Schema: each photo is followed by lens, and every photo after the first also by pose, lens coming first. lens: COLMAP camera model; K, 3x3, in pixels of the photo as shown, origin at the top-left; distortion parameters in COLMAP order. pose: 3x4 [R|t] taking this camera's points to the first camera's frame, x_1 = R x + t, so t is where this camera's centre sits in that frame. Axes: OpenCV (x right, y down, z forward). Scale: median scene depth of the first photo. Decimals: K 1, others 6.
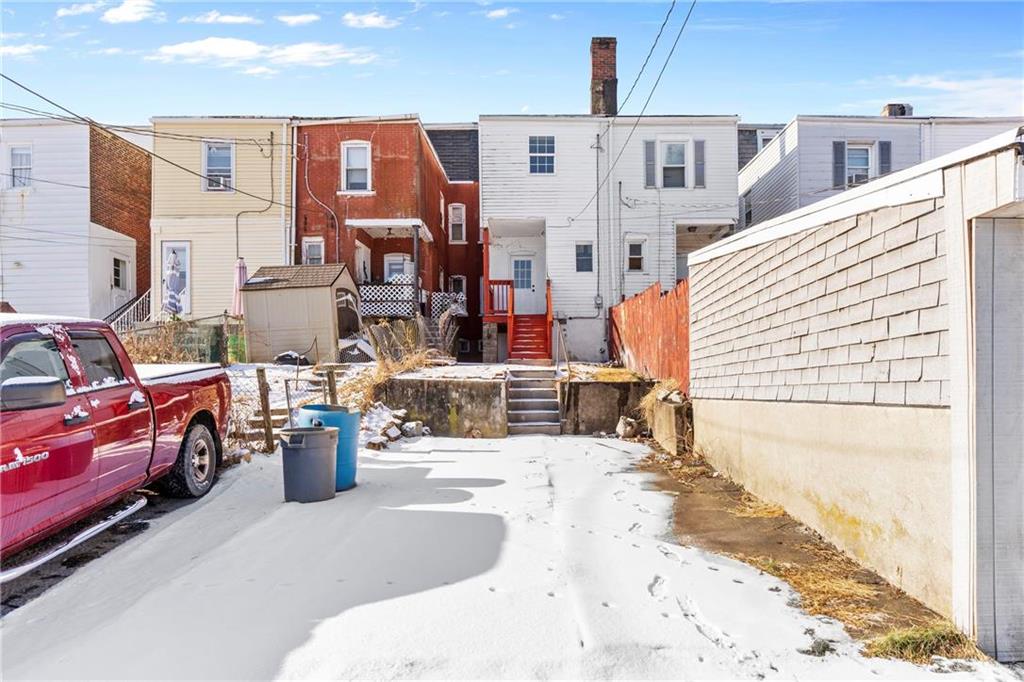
lens RADIAL K [[575.3, 0, 512.0], [0, 575.3, 341.0], [0, 0, 1]] dist [0.000607, 0.000010]
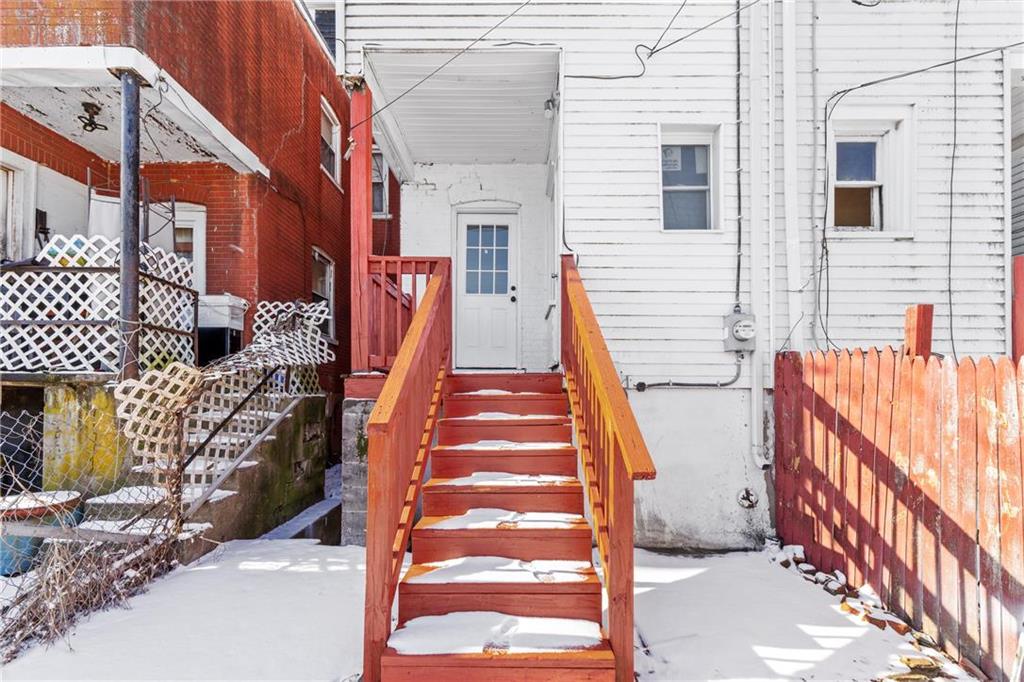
lens RADIAL K [[441.1, 0, 512.0], [0, 441.1, 341.0], [0, 0, 1]] dist [-0.000067, -0.000029]
pose [[0.998965, 0.006751, 0.044991, 0.024725], [-0.005590, 0.999649, -0.025885, -0.056373], [-0.045150, 0.025607, 0.998652, 0.768290]]
